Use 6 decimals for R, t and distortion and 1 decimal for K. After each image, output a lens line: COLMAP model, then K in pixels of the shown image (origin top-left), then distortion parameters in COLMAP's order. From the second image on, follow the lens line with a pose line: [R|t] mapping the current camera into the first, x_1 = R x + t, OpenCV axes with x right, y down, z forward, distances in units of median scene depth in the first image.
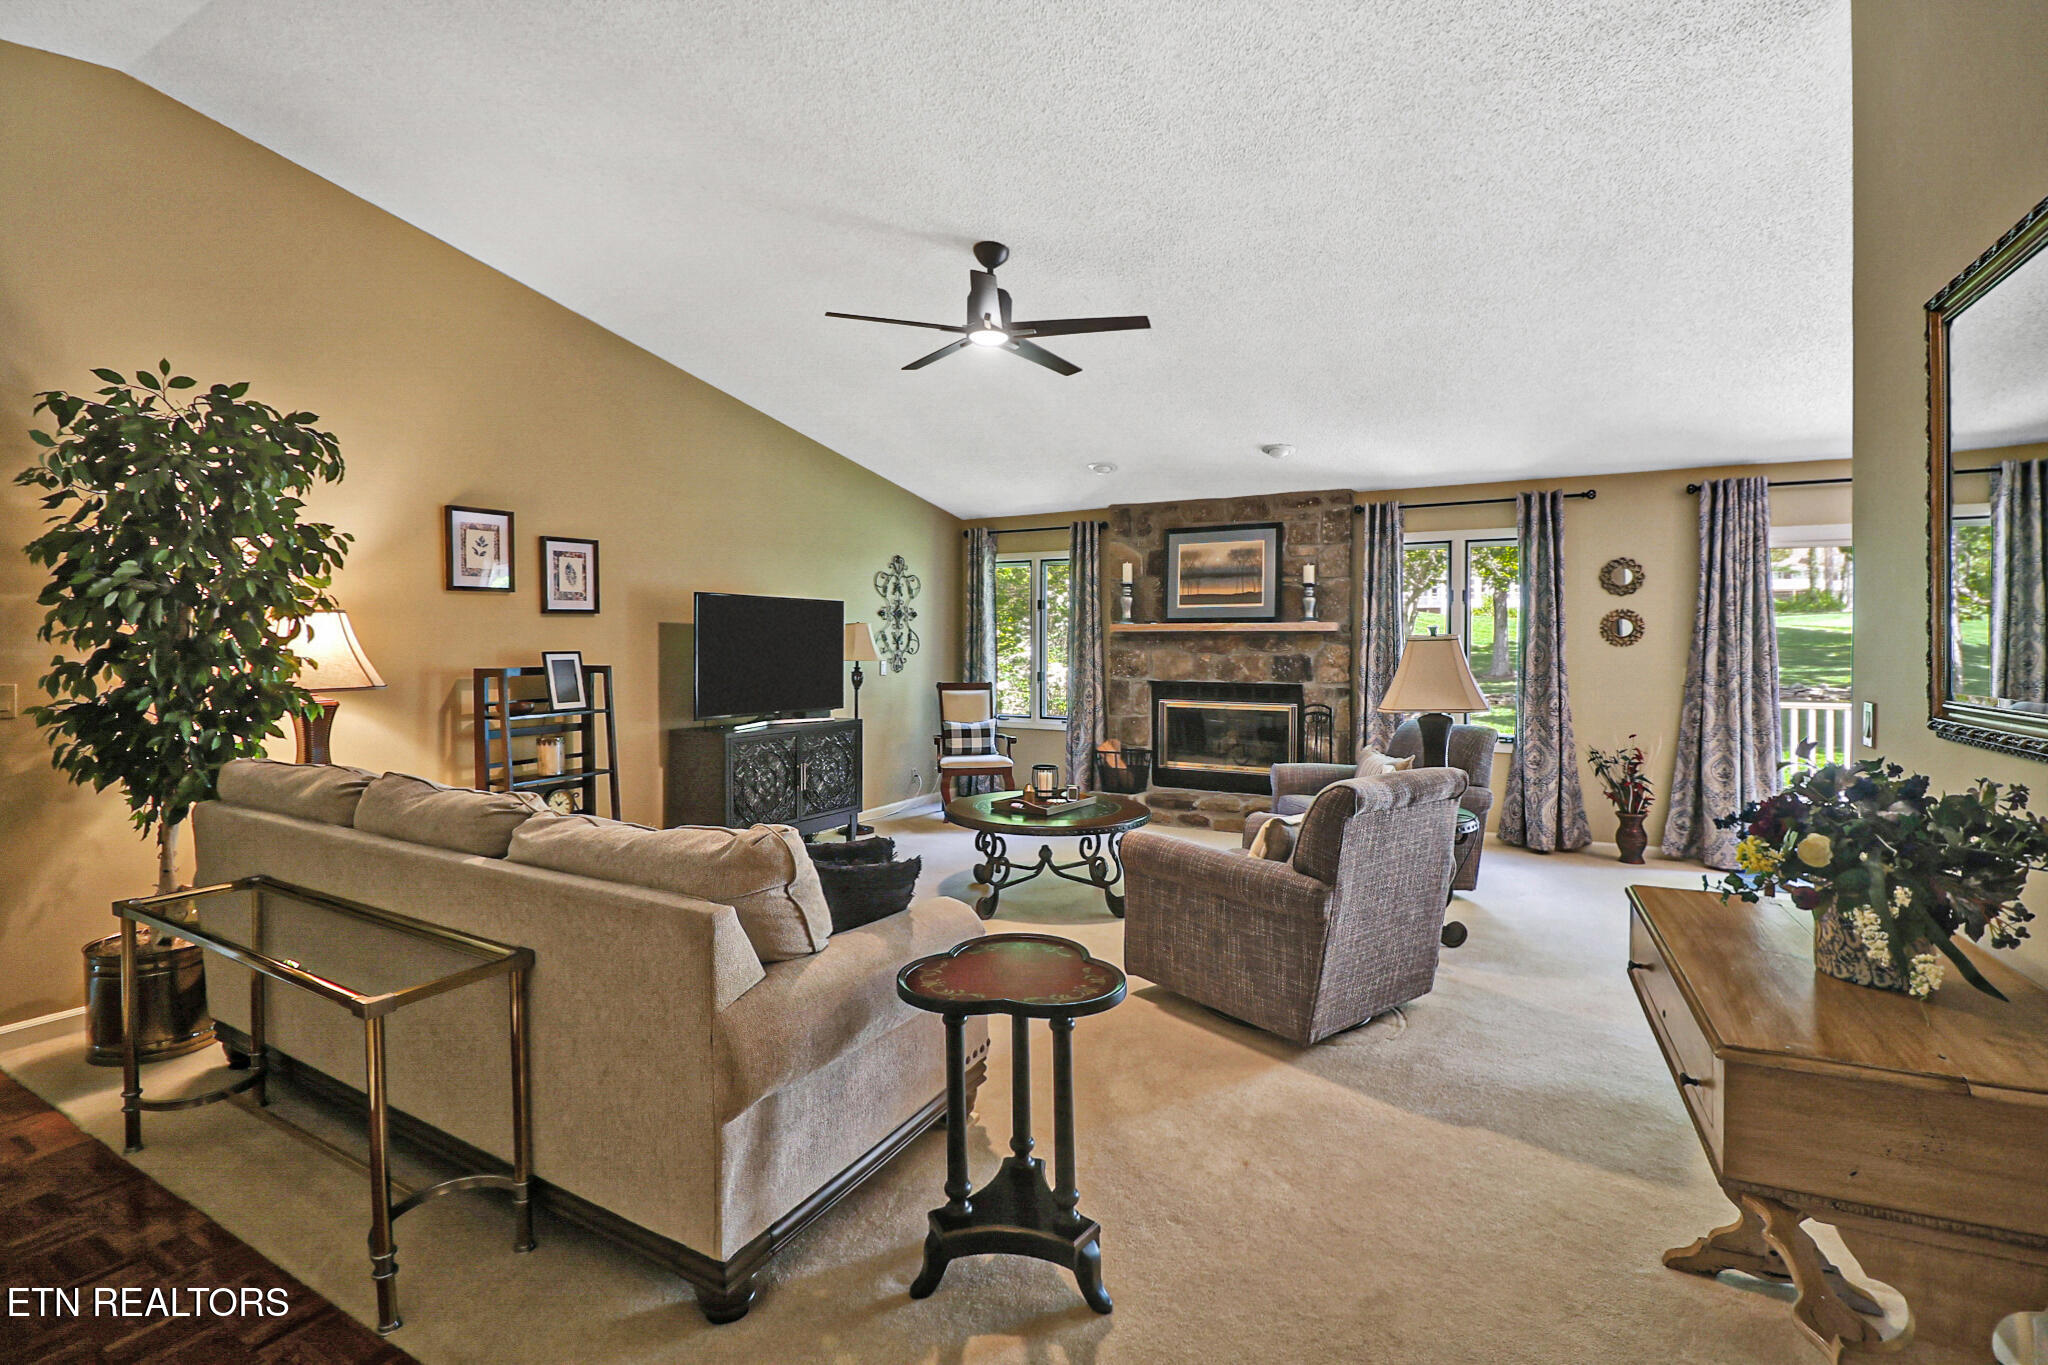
lens RADIAL K [[937.0, 0, 1011.3], [0, 937.0, 652.9], [0, 0, 1]] dist [-0.001965, -0.011575]
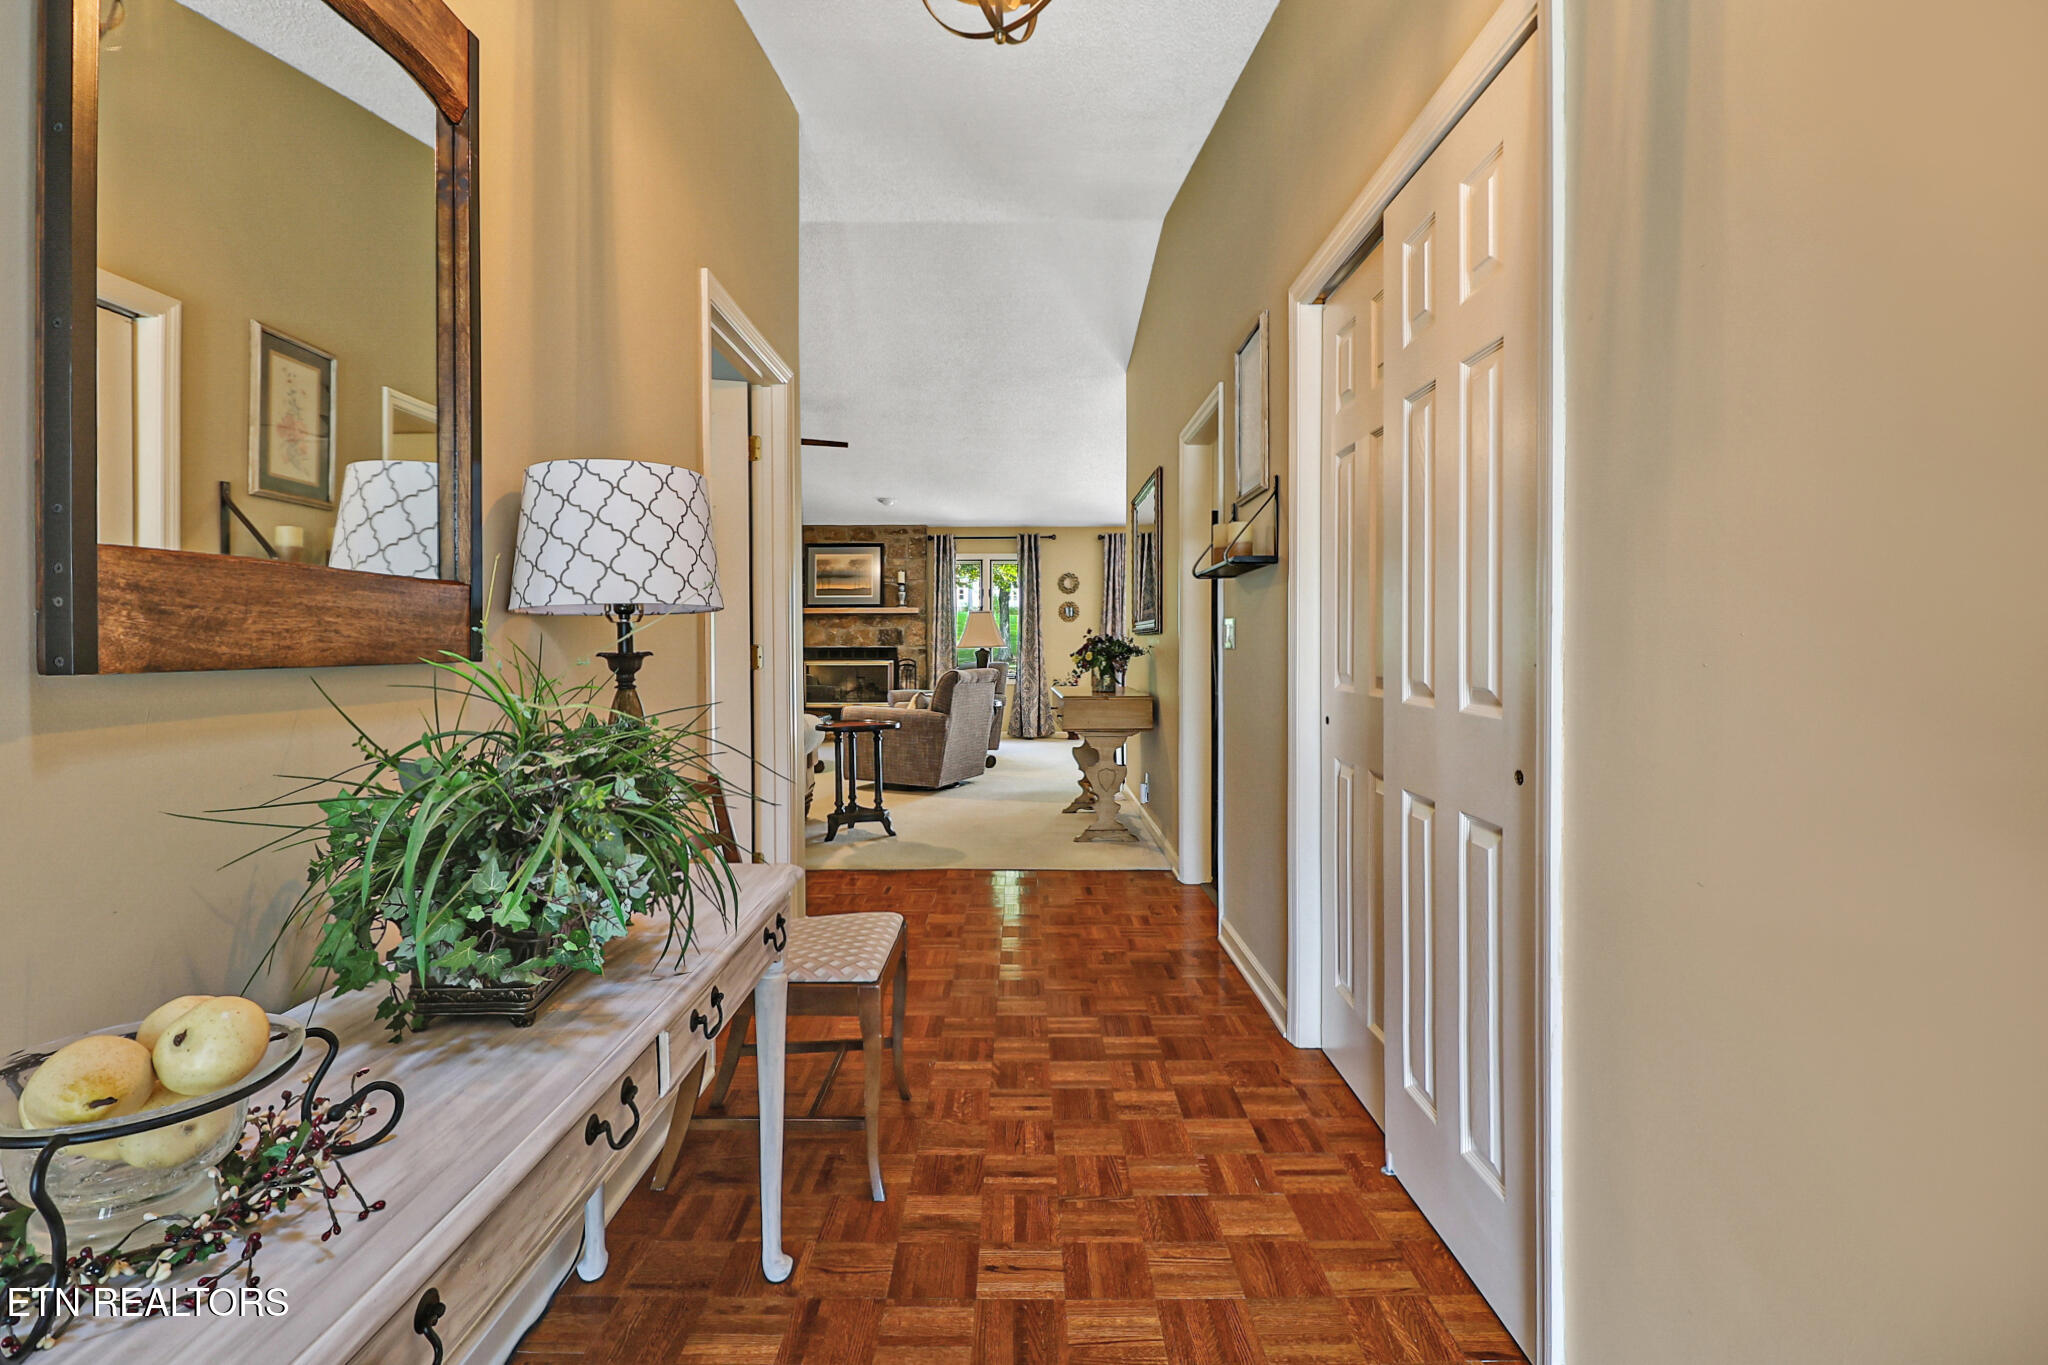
lens RADIAL K [[937.0, 0, 1011.3], [0, 937.0, 652.9], [0, 0, 1]] dist [-0.001965, -0.011575]
pose [[0.882055, -0.009729, 0.471047, -0.278895], [0.008531, 0.999953, 0.004679, 0.039908], [-0.471070, -0.000109, 0.882096, -0.510267]]
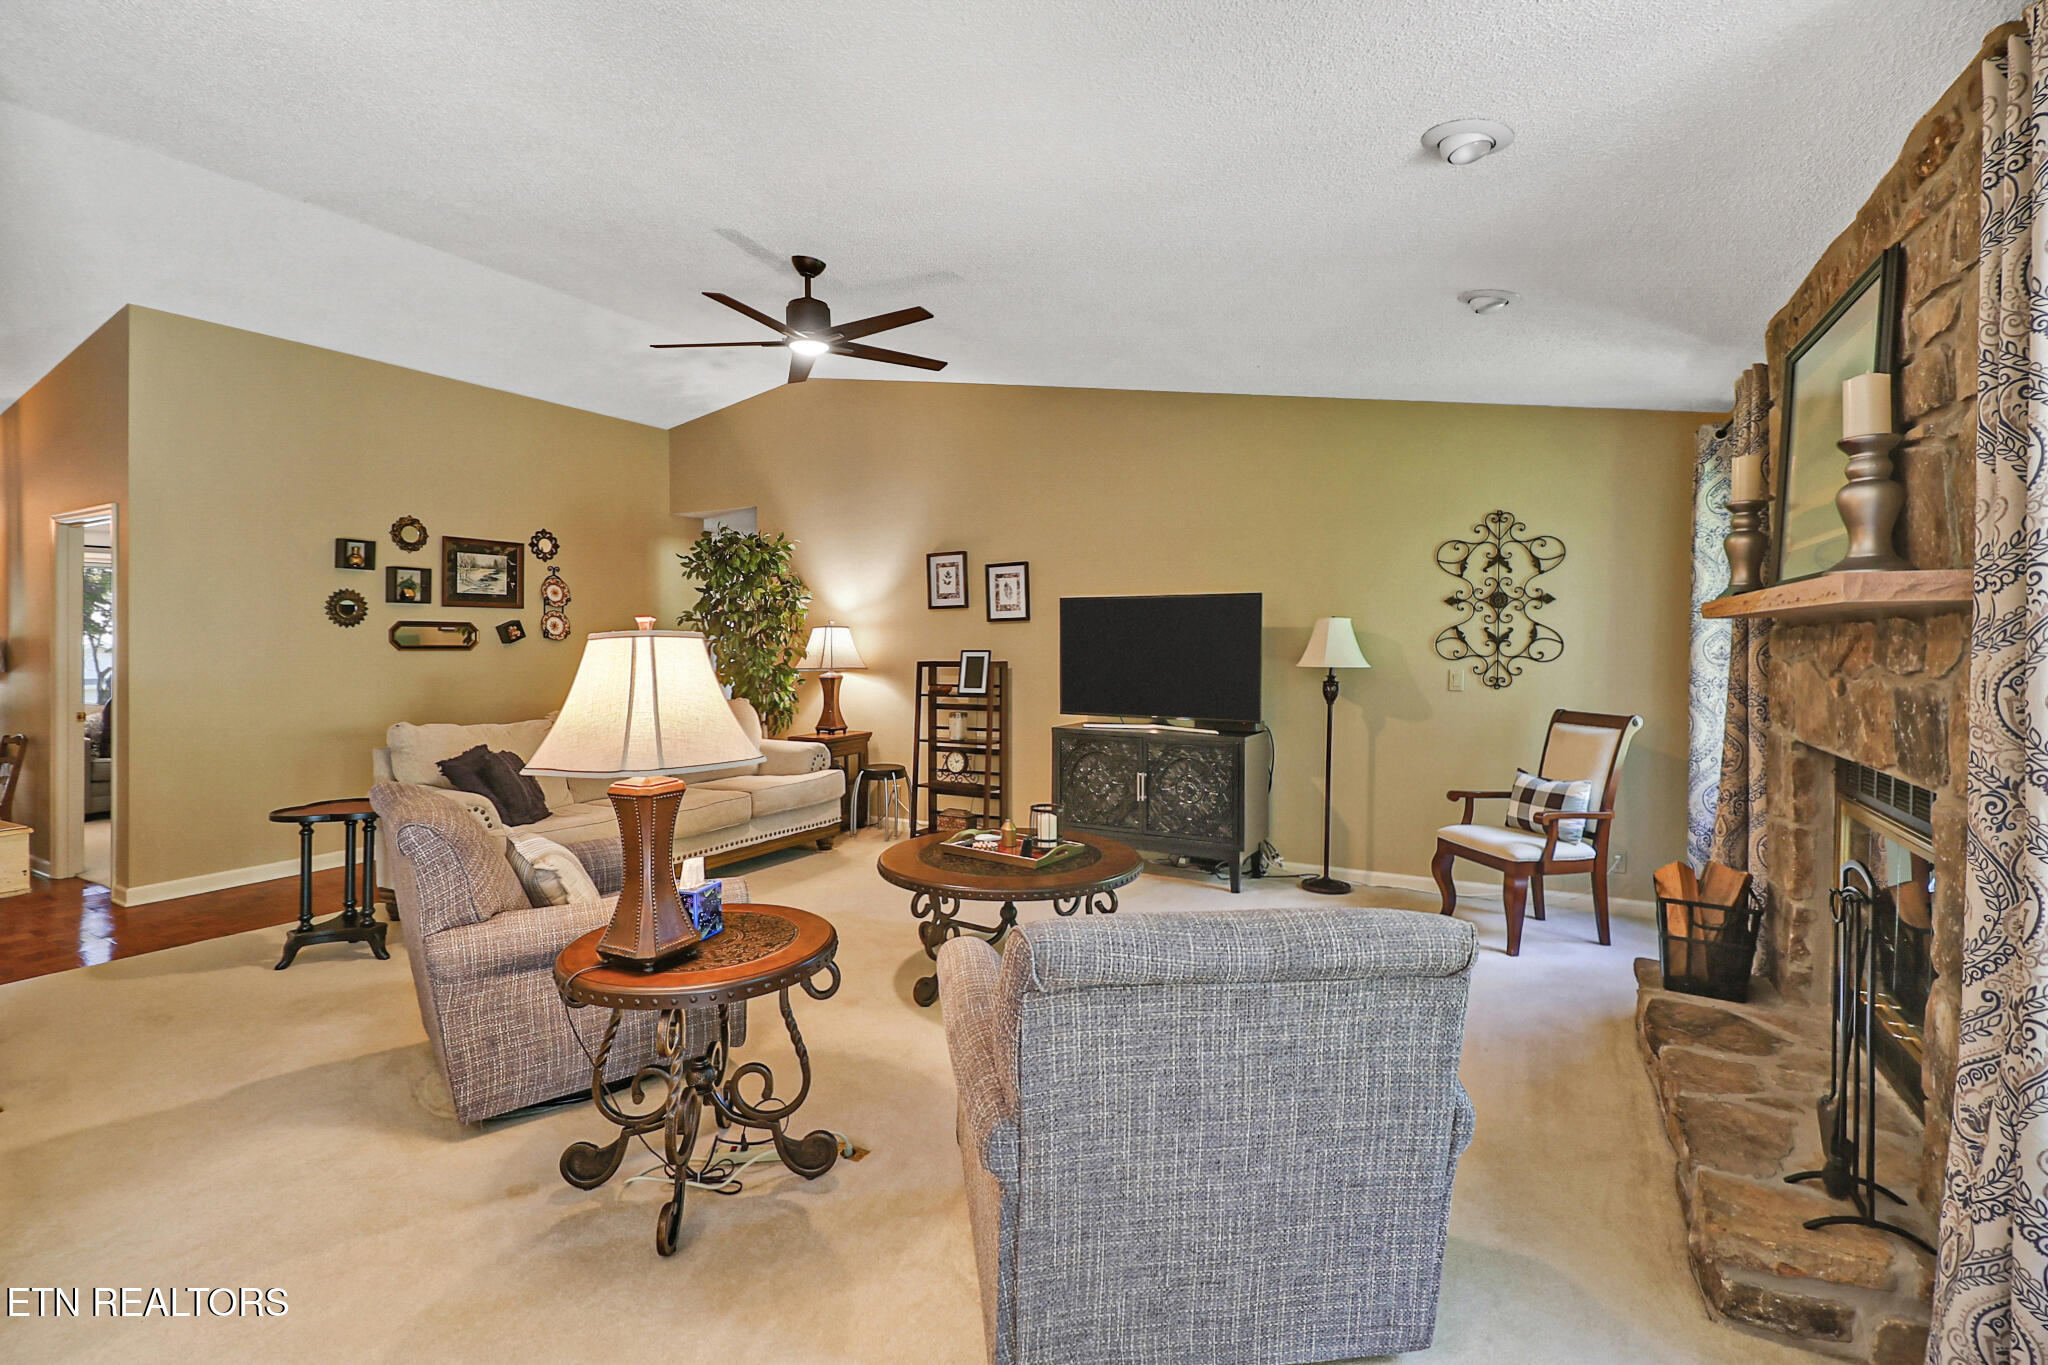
lens RADIAL K [[937.0, 0, 1011.3], [0, 937.0, 652.9], [0, 0, 1]] dist [-0.001965, -0.011575]
pose [[-0.000102, 0.011377, -0.999935, 0.579972], [-0.008954, 0.999895, 0.011377, -0.009414], [0.999960, 0.008955, -0.000001, 0.713026]]
